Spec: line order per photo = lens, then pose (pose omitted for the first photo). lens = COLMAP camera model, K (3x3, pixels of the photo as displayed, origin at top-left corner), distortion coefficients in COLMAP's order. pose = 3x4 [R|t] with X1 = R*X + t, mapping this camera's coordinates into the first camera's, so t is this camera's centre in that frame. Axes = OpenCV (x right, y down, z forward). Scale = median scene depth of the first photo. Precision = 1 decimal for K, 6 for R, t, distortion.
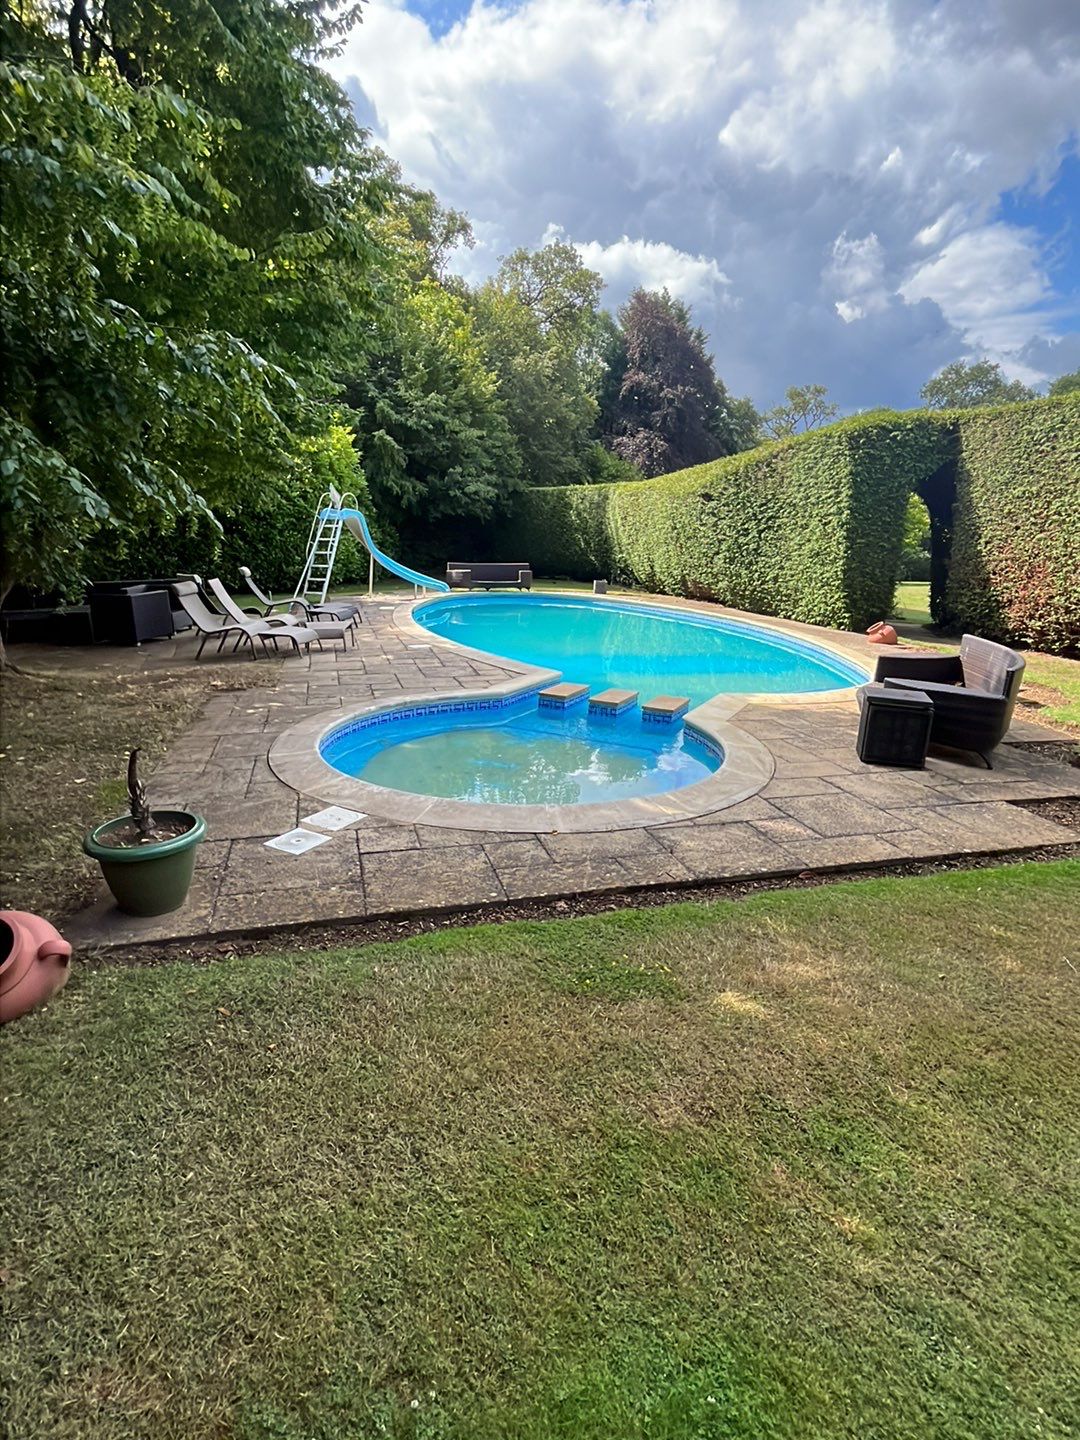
lens RADIAL K [[774.5, 0, 540.0], [0, 774.5, 720.0], [0, 0, 1]] dist [-0.005958, 0.000043]
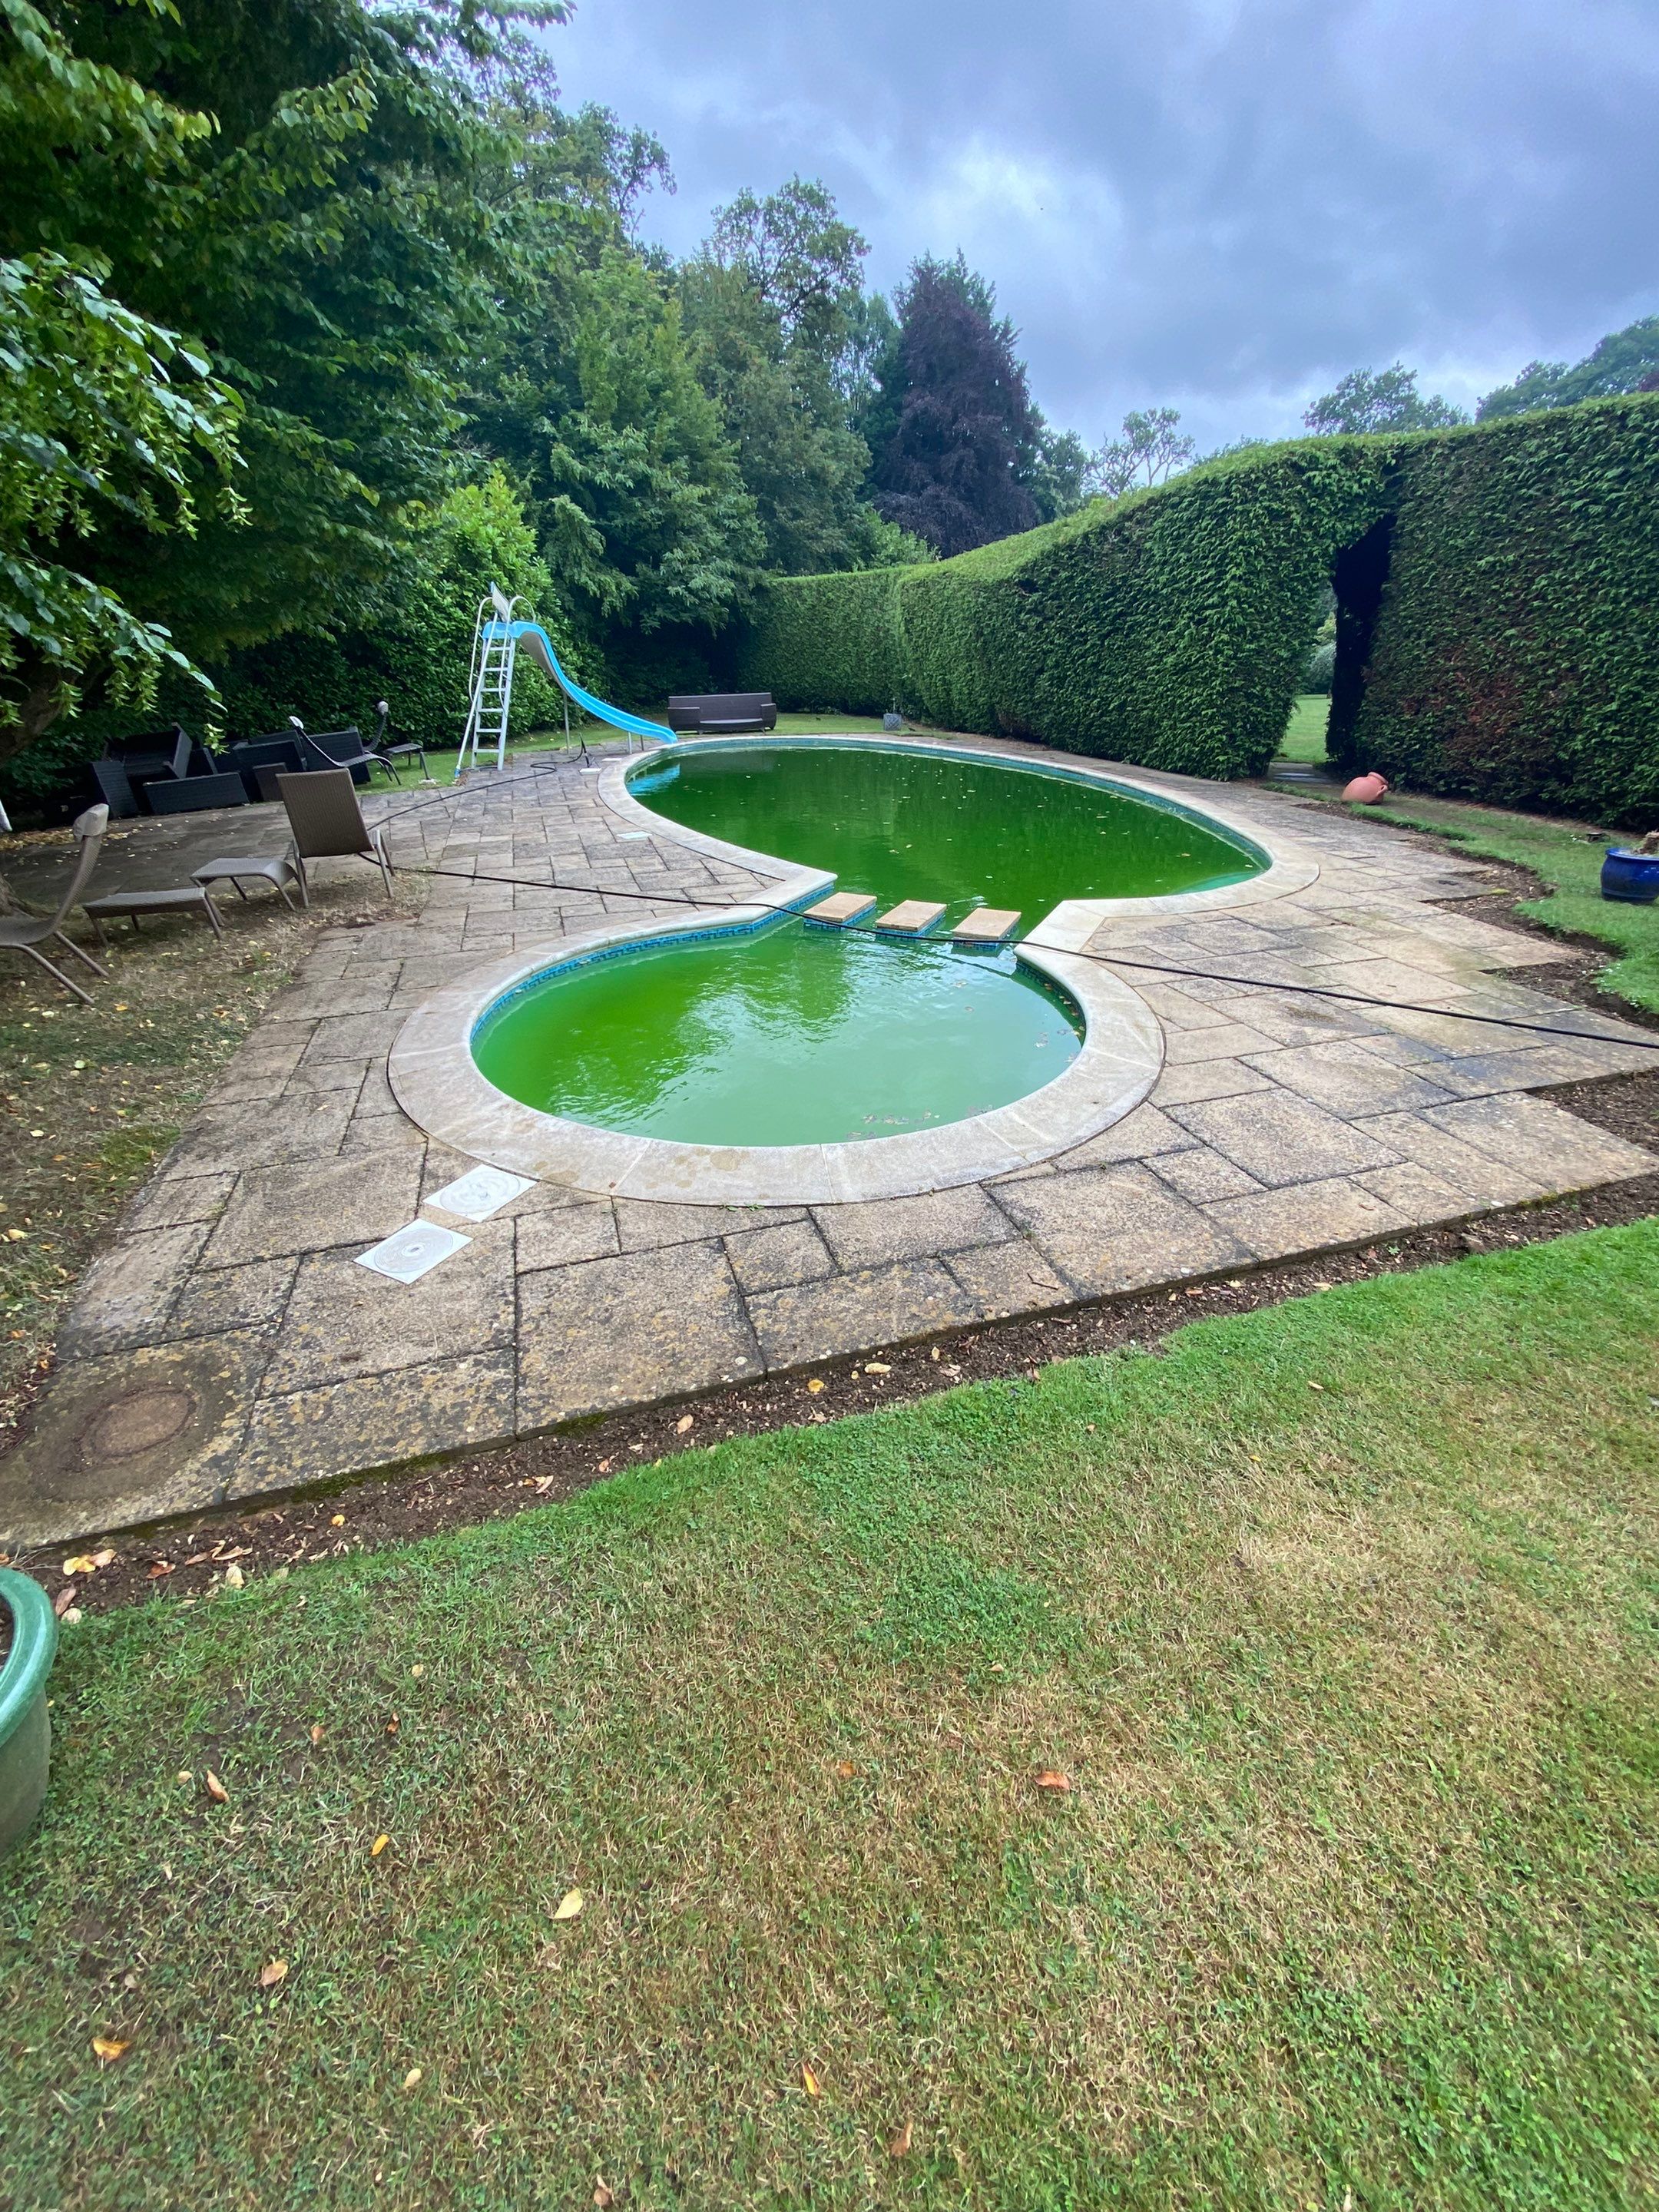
lens RADIAL K [[909.8, 0, 831.6], [0, 909.8, 1106.7], [0, 0, 1]] dist [0.015059, -0.017983]
pose [[0.998915, -0.043655, 0.016247, 0.001428], [0.038675, 0.971698, 0.233039, -0.027079], [-0.025960, -0.232158, 0.972332, 0.084295]]
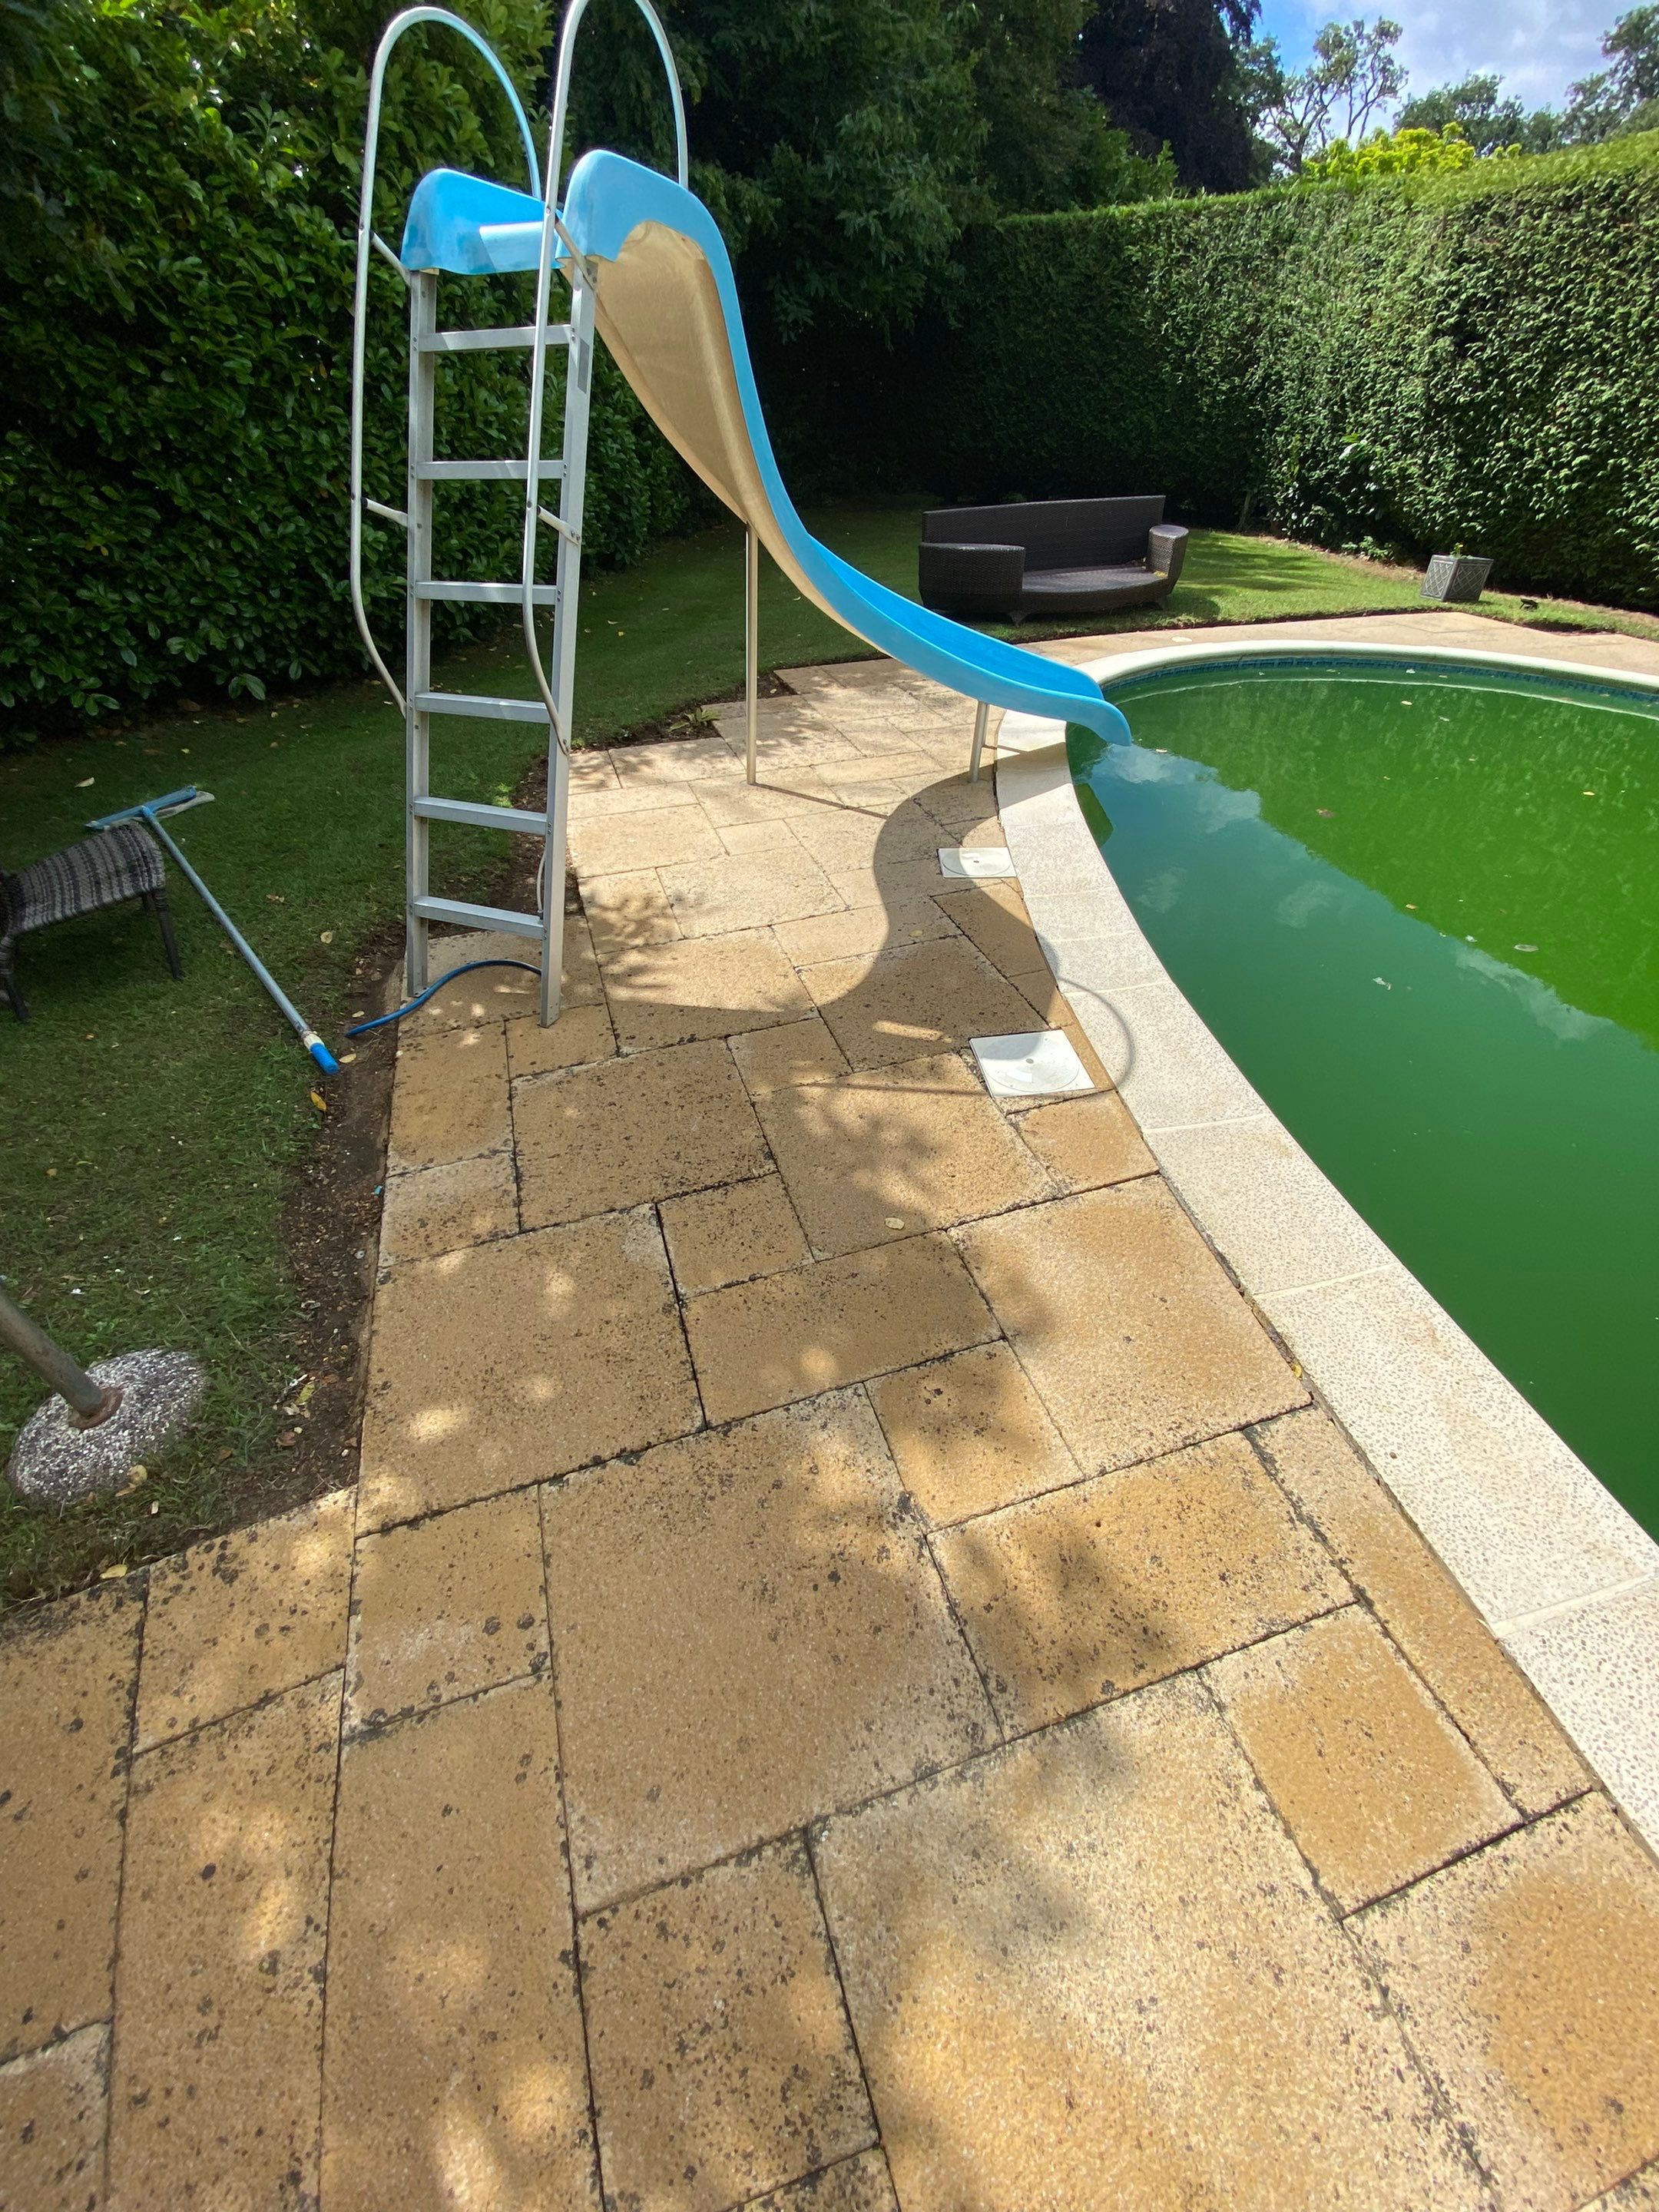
lens RADIAL K [[909.8, 0, 831.6], [0, 909.8, 1106.7], [0, 0, 1]] dist [0.015059, -0.017983]
pose [[0.998540, -0.051897, 0.014954, -0.234064], [0.040596, 0.903834, 0.425953, -0.205999], [-0.035621, -0.424725, 0.904621, 0.840529]]
